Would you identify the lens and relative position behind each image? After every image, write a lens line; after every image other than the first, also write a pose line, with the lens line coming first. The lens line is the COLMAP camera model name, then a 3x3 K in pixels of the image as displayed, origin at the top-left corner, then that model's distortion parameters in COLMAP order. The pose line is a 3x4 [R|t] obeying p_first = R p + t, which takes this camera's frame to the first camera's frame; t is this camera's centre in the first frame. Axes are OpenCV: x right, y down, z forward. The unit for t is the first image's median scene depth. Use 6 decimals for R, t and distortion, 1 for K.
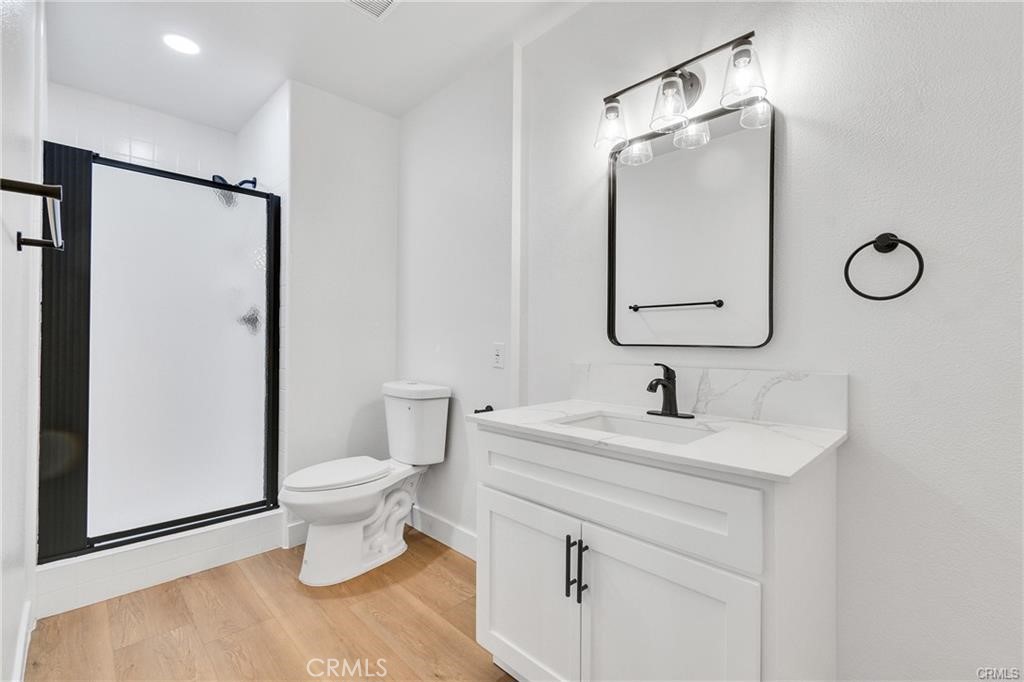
lens RADIAL K [[449.9, 0, 512.0], [0, 449.9, 341.0], [0, 0, 1]] dist [-0.002947, -0.000402]
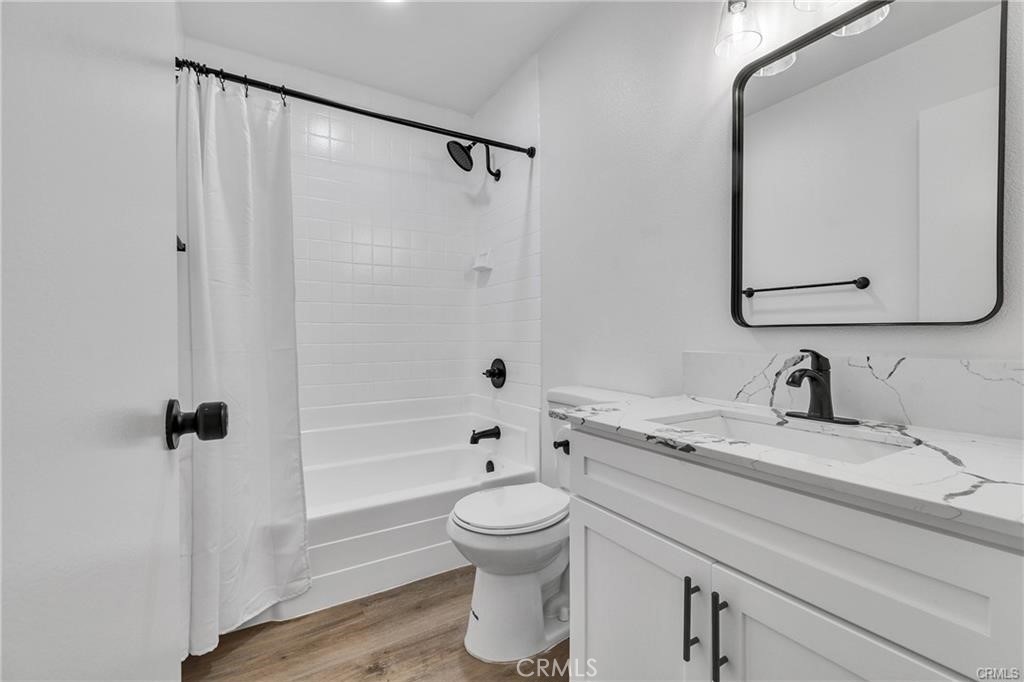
lens RADIAL K [[449.9, 0, 512.0], [0, 449.9, 341.0], [0, 0, 1]] dist [-0.002947, -0.000402]
pose [[0.986191, 0.009001, -0.165367, -0.030446], [-0.009111, 0.999958, 0.000096, 0.041124], [0.165361, 0.001412, 0.986232, 0.182791]]
